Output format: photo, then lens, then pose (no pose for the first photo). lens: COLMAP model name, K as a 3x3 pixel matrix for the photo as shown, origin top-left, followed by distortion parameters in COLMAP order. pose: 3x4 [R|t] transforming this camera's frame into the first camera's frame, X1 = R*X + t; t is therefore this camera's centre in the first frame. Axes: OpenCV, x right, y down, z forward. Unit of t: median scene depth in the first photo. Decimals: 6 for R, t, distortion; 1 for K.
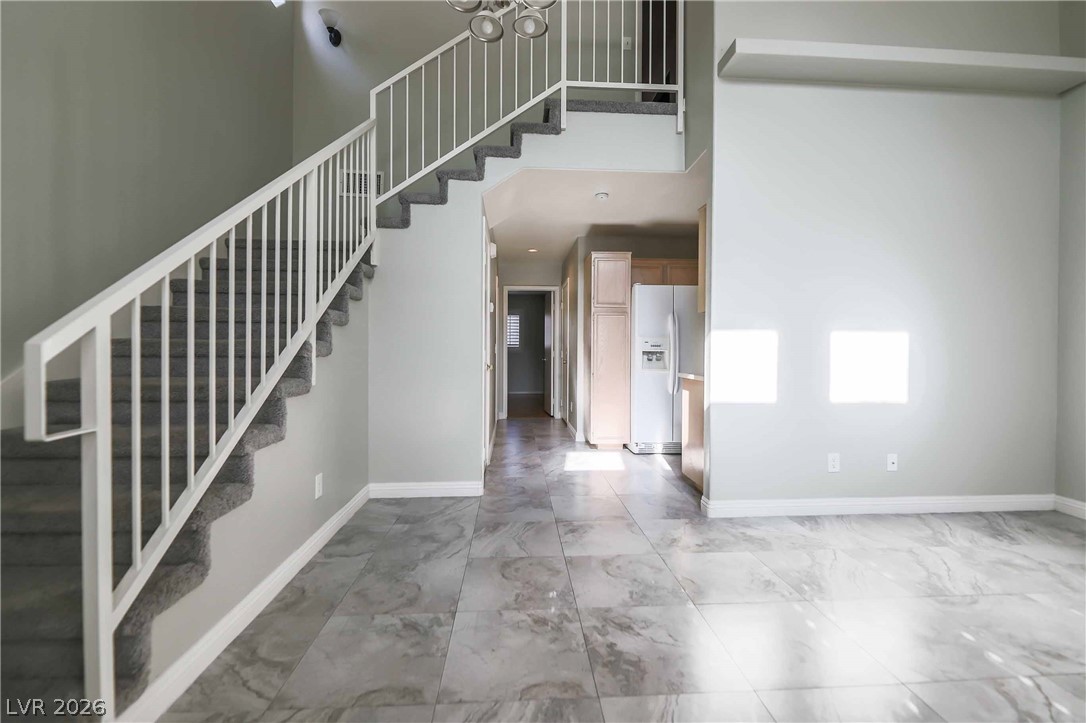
lens RADIAL K [[468.6, 0, 543.8], [0, 468.6, 354.5], [0, 0, 1]] dist [0.004633, -0.005056]
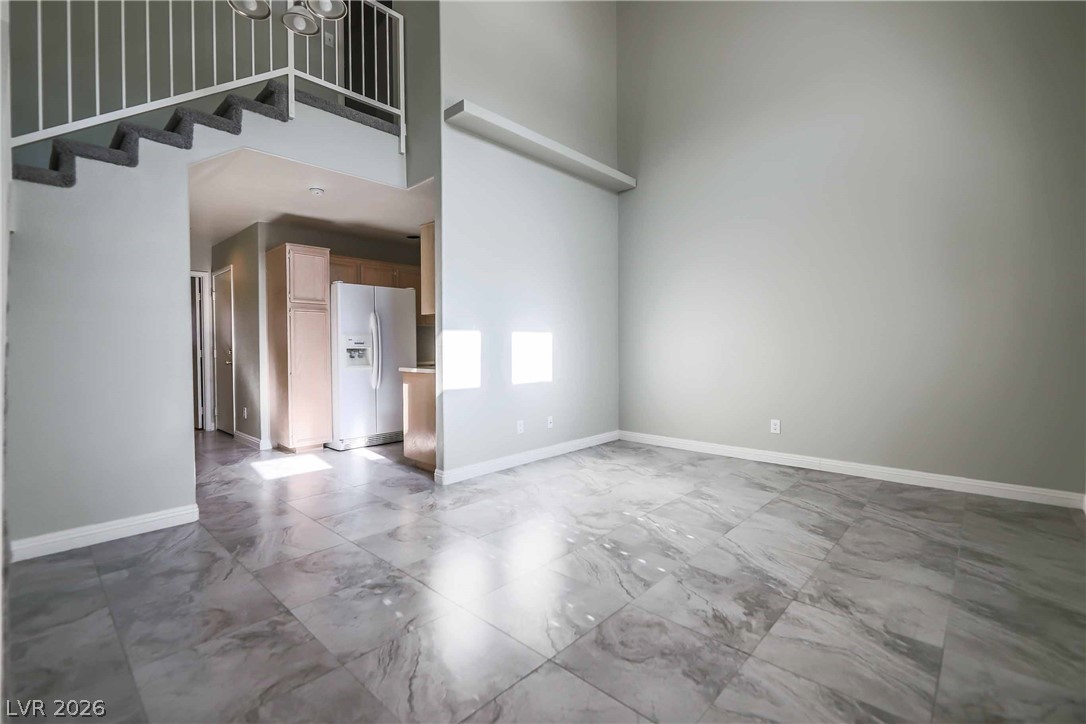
lens RADIAL K [[481.8, 0, 541.4], [0, 481.8, 355.3], [0, 0, 1]] dist [-0.000423, -0.000846]
pose [[0.728060, -0.023636, 0.685106, -0.276624], [0.017553, 0.999720, 0.015837, -0.002191], [-0.685288, 0.000496, 0.728272, -0.069643]]
